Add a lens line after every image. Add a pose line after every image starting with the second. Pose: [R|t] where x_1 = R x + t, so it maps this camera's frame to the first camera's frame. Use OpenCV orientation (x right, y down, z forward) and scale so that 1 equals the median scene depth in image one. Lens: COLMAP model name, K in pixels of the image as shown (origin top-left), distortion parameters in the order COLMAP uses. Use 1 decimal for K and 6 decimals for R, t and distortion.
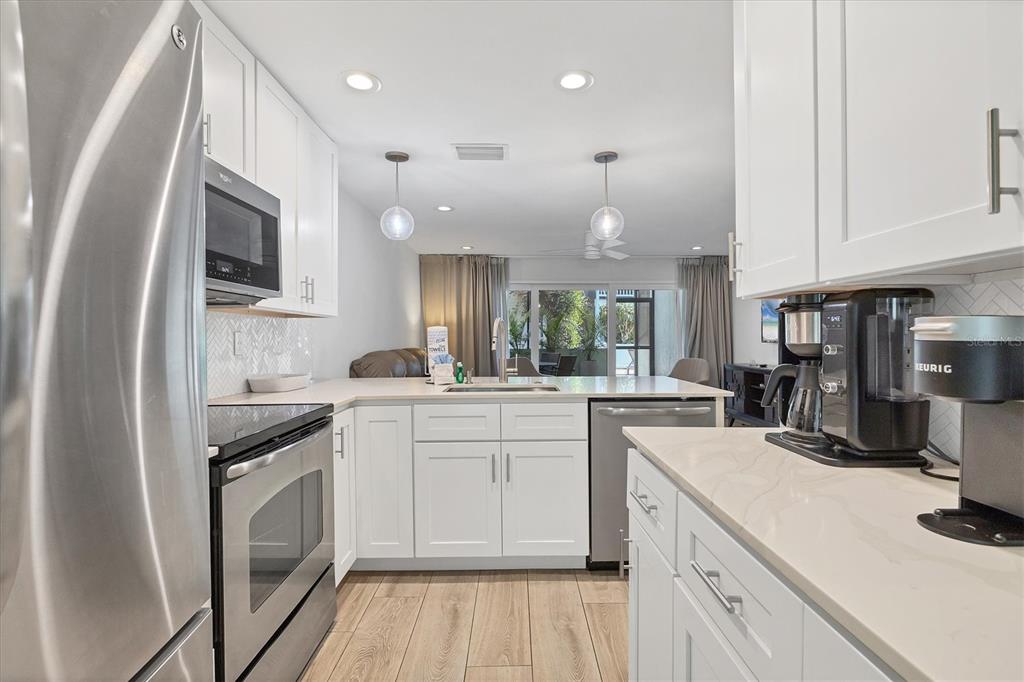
lens RADIAL K [[445.6, 0, 516.3], [0, 445.6, 336.2], [0, 0, 1]] dist [-0.000281, -0.000047]
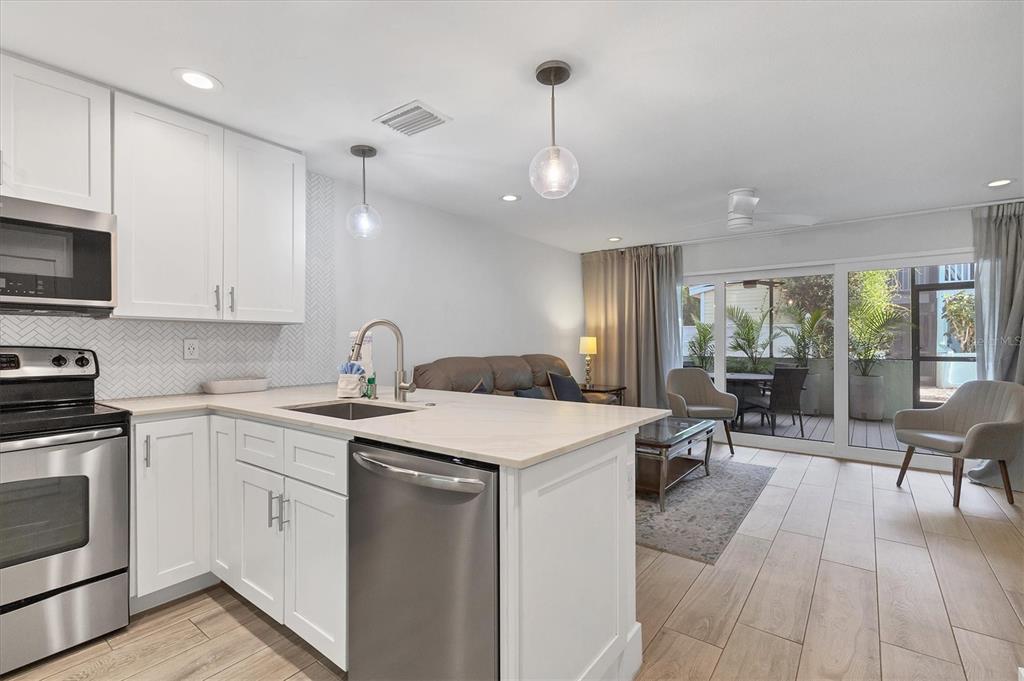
lens RADIAL K [[443.8, 0, 536.3], [0, 443.8, 340.5], [0, 0, 1]] dist [0.012818, 0.000005]
pose [[0.808346, -0.001335, -0.588706, 0.254647], [0.000328, 0.999998, -0.001818, -0.001144], [0.588707, 0.001277, 0.808345, 0.200764]]
